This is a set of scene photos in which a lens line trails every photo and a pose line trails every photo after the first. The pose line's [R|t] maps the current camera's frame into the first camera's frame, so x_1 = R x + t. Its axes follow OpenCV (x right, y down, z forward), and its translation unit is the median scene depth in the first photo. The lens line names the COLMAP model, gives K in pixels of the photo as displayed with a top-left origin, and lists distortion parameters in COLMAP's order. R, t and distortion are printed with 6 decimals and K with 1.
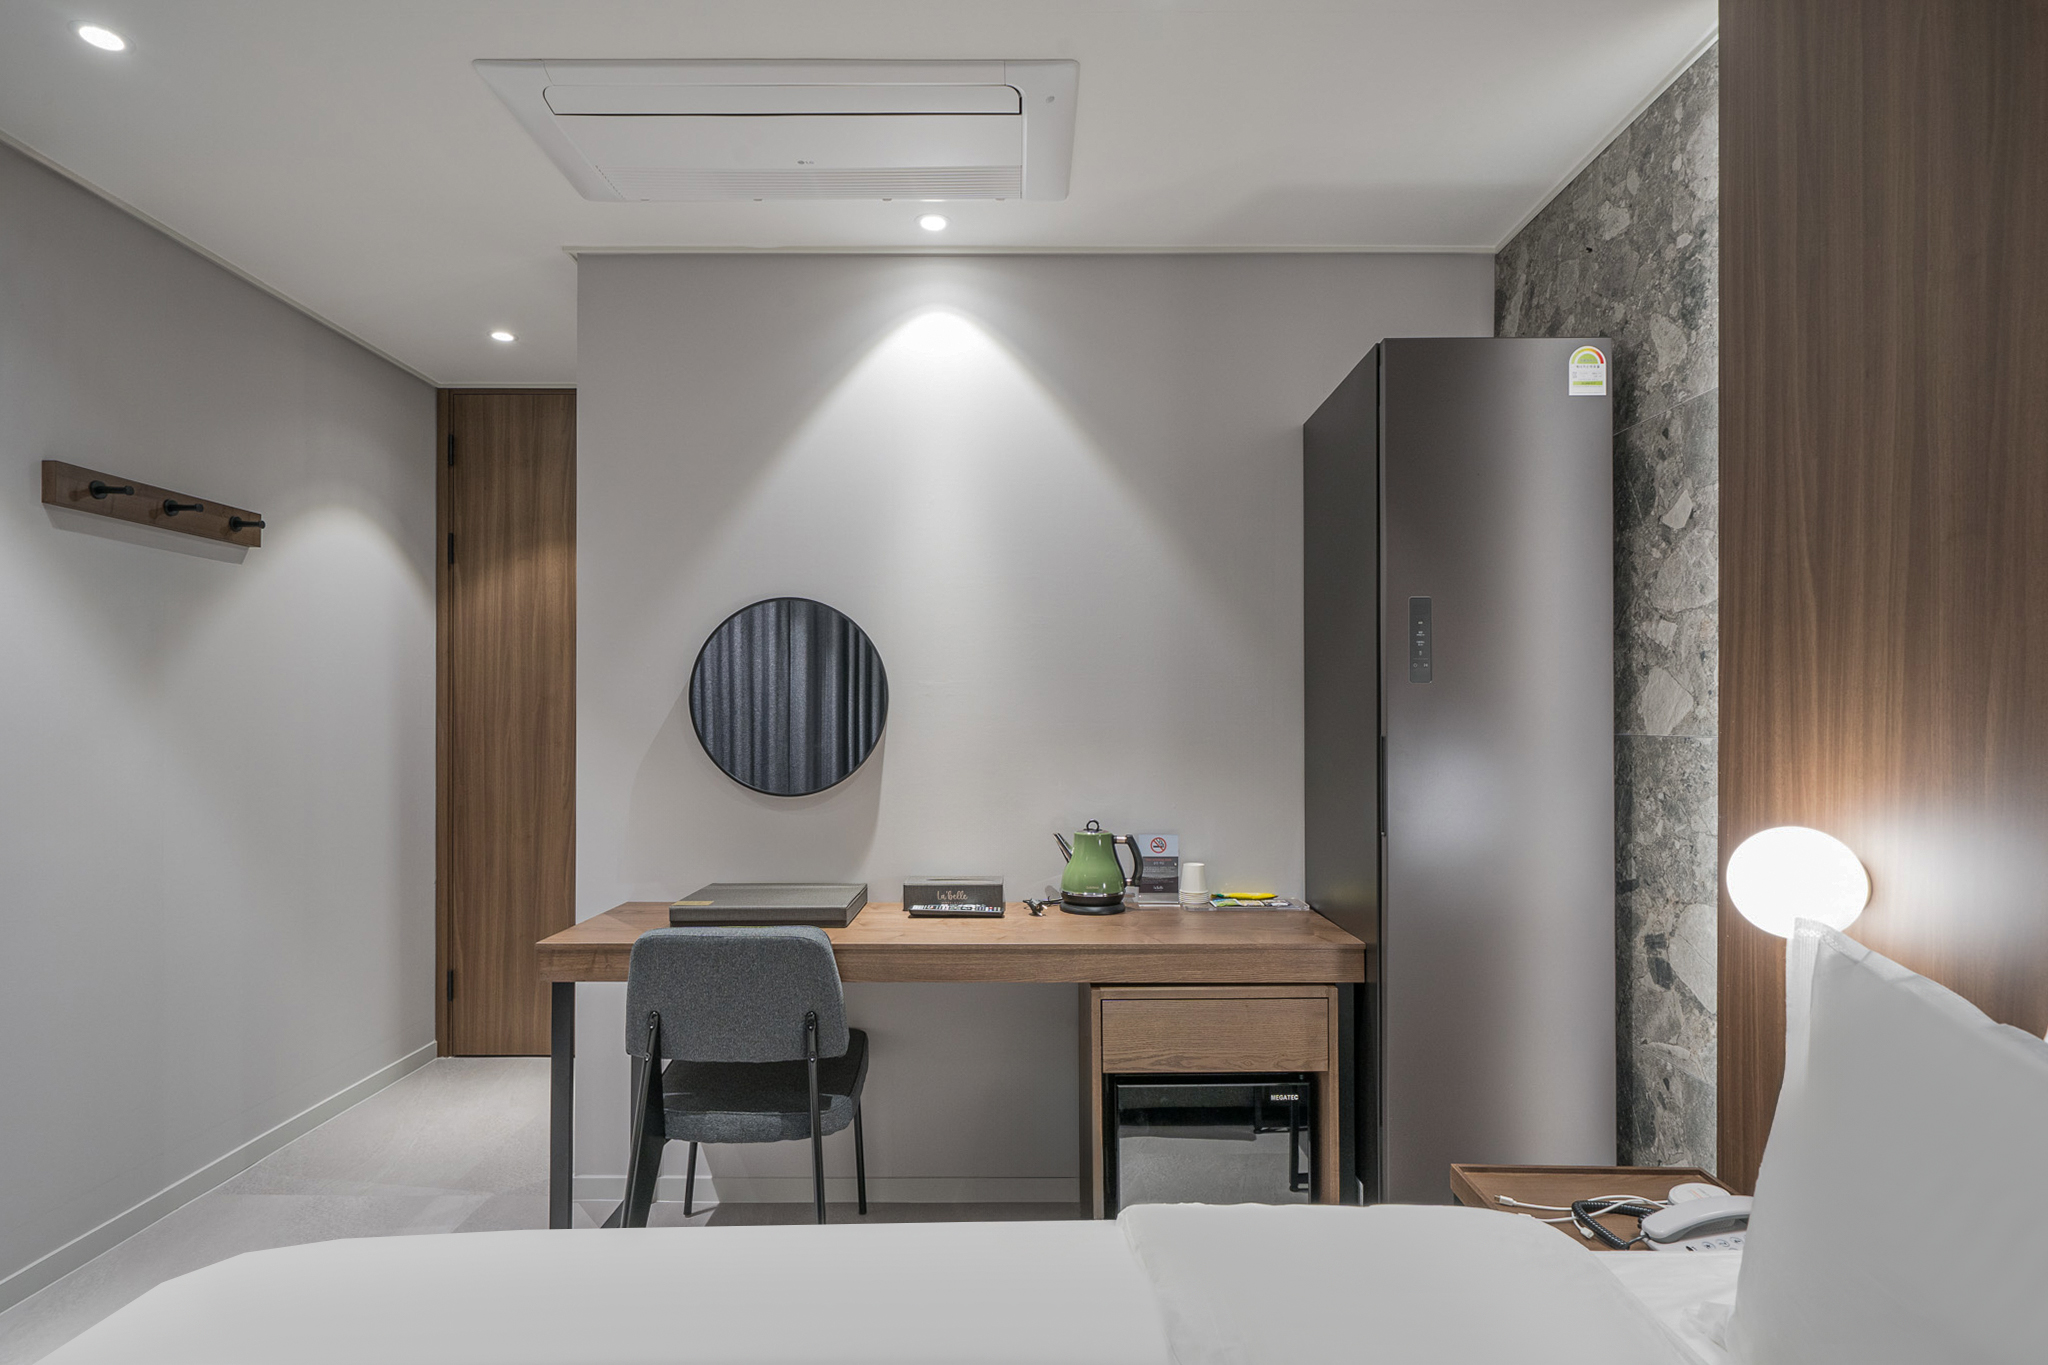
lens RADIAL K [[1040.1, 0, 1019.8], [0, 1040.1, 712.3], [0, 0, 1]] dist [-0.001809, -0.000146]
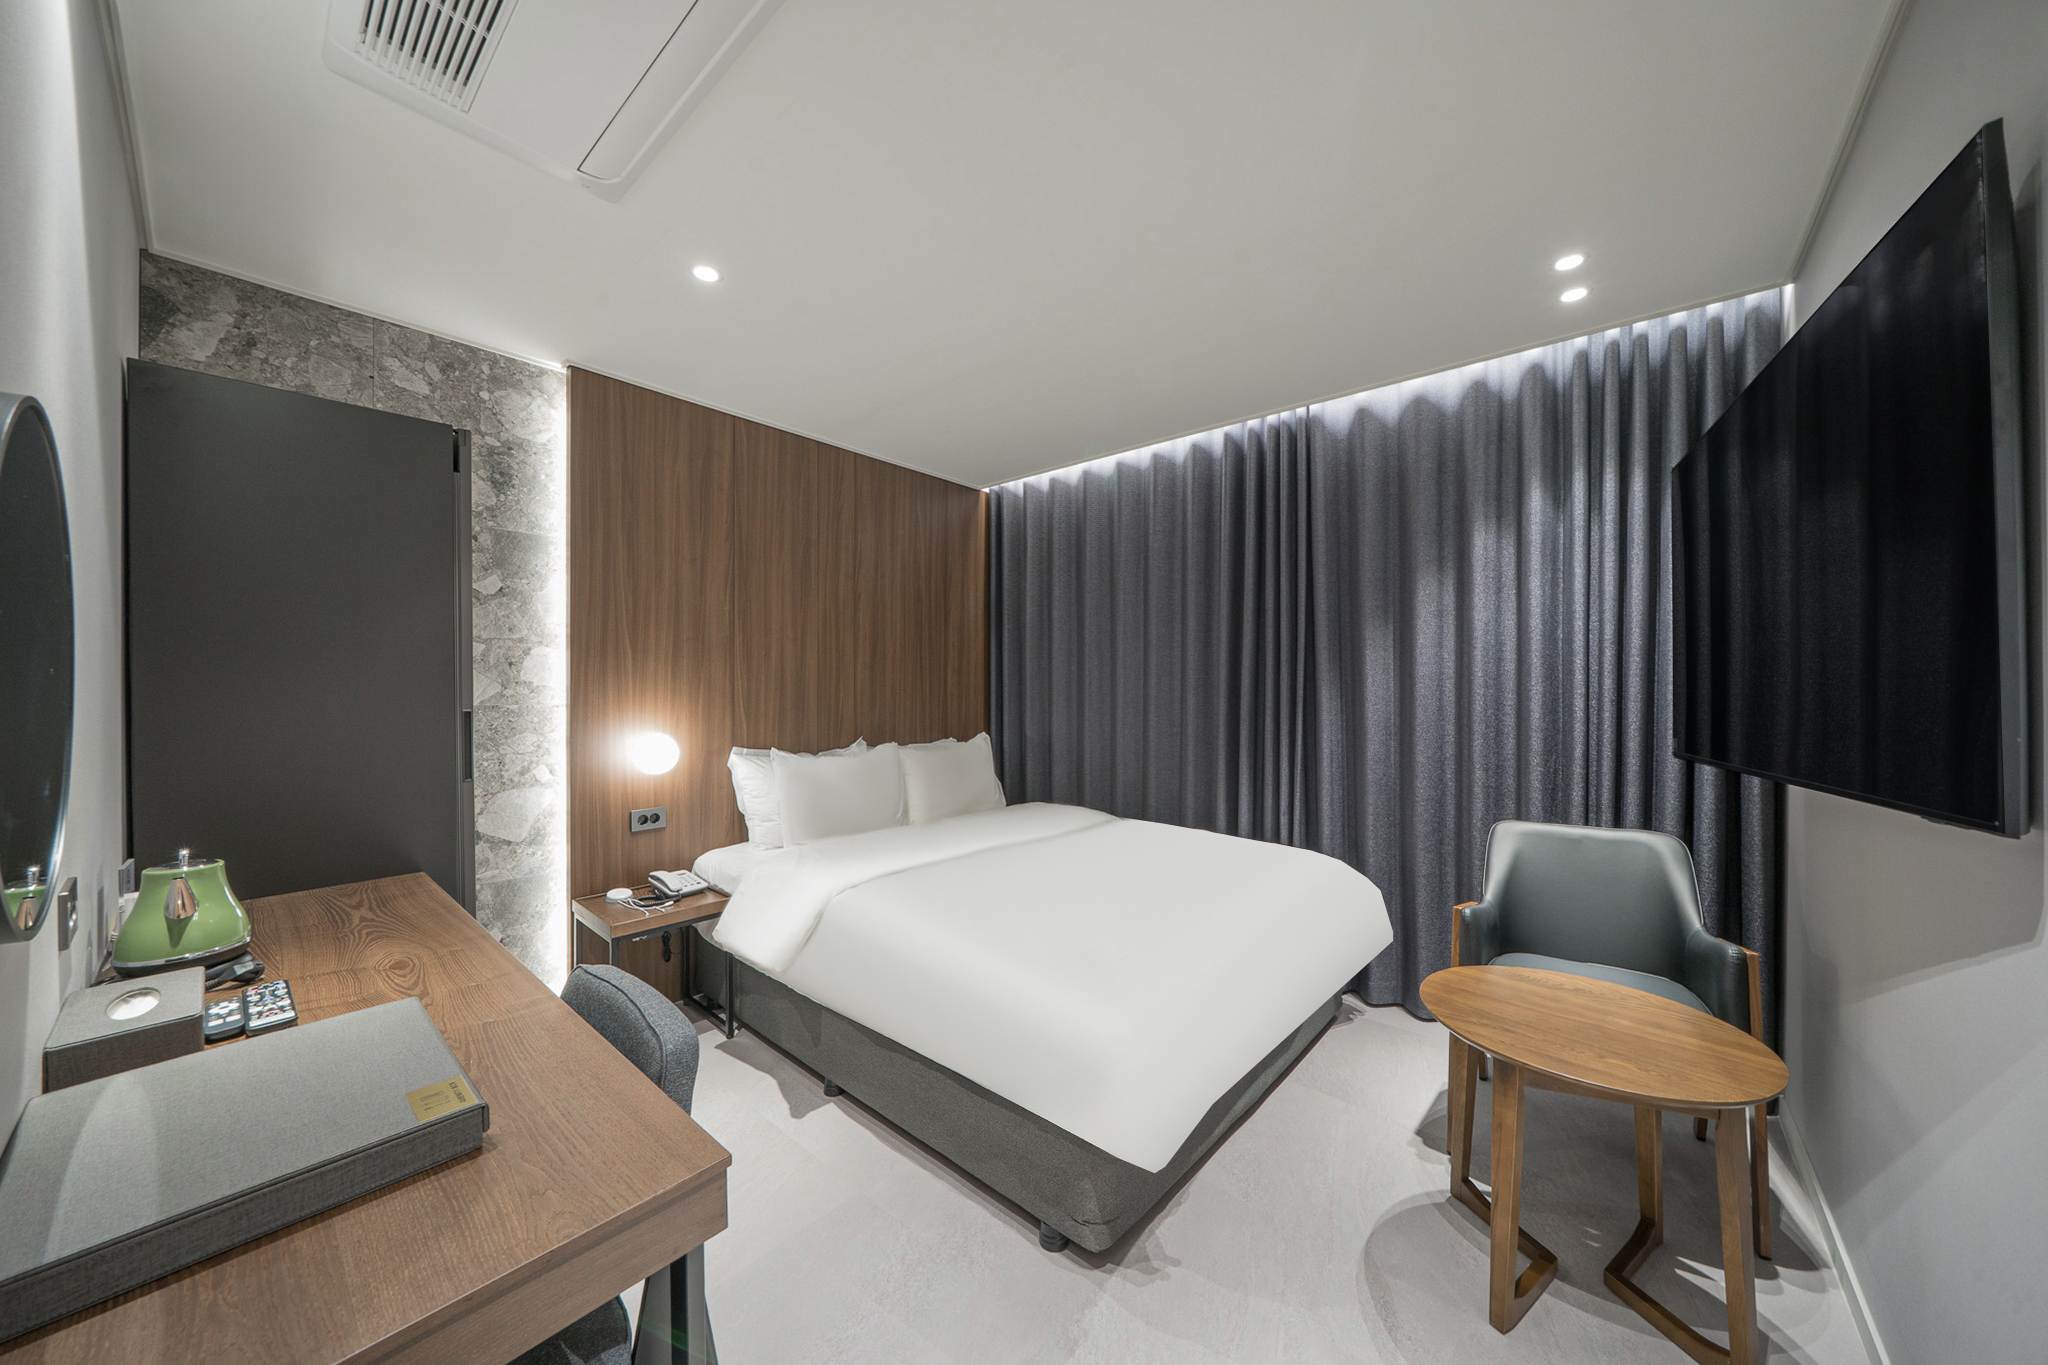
lens RADIAL K [[691.6, 0, 1024.0], [0, 691.6, 682.5], [0, 0, 1]] dist [-0.007147, -0.000017]
pose [[-0.758979, 0.002888, 0.651108, -0.826853], [-0.003425, 0.999959, -0.008429, -0.010089], [-0.651106, -0.008627, -0.758938, 1.206246]]
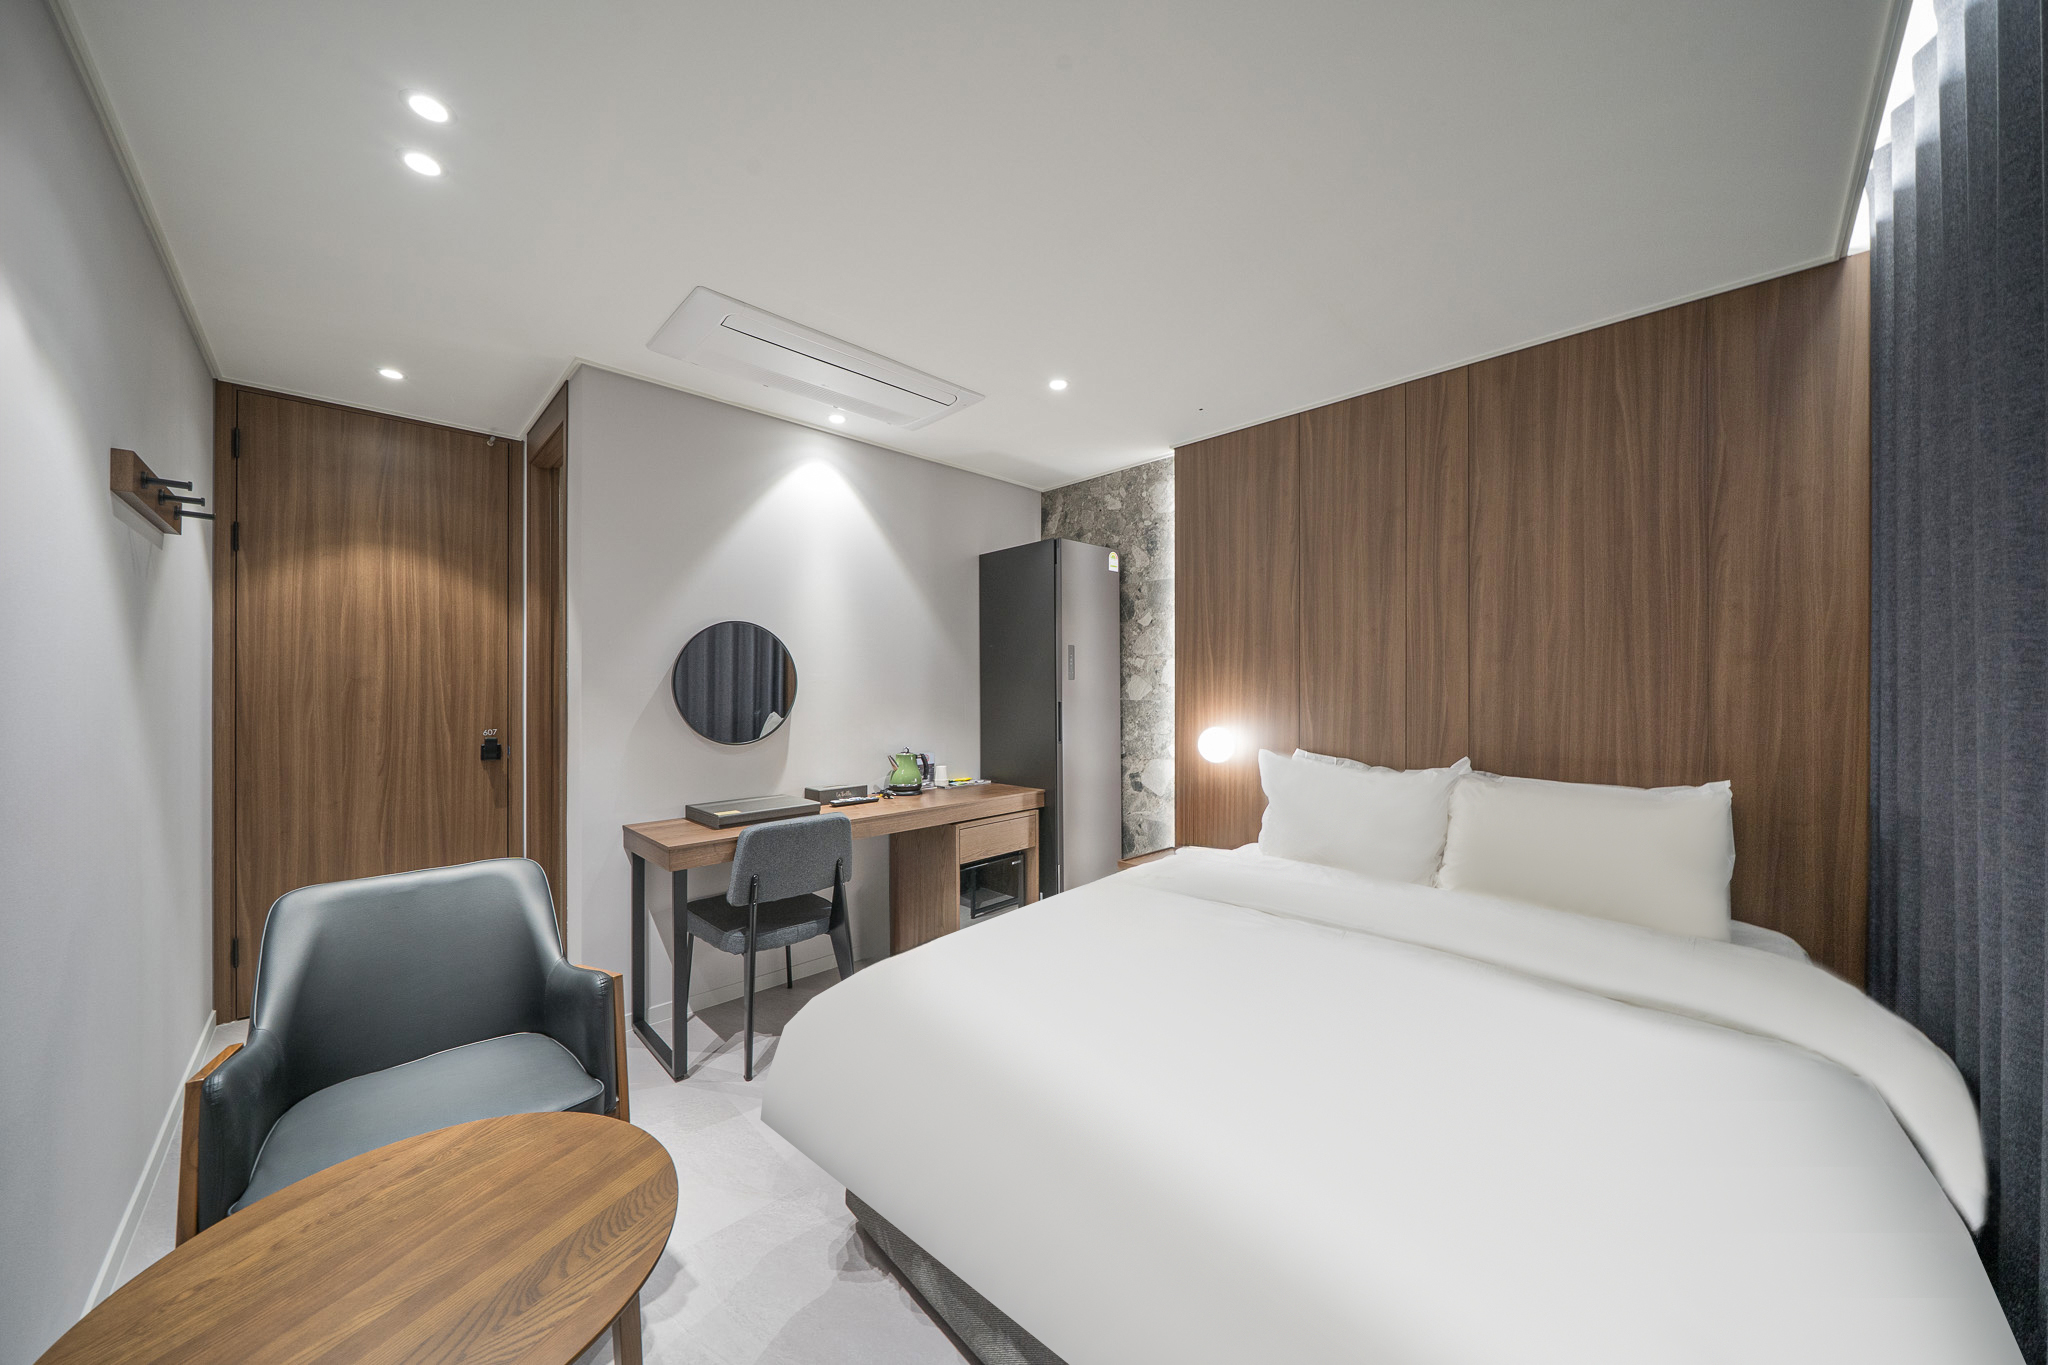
lens RADIAL K [[691.6, 0, 1024.0], [0, 691.6, 682.5], [0, 0, 1]] dist [-0.007147, -0.000017]
pose [[0.714356, 0.002779, 0.699777, -0.827119], [-0.001766, 0.999996, -0.002169, -0.018011], [-0.699780, 0.000314, 0.714358, -0.089834]]
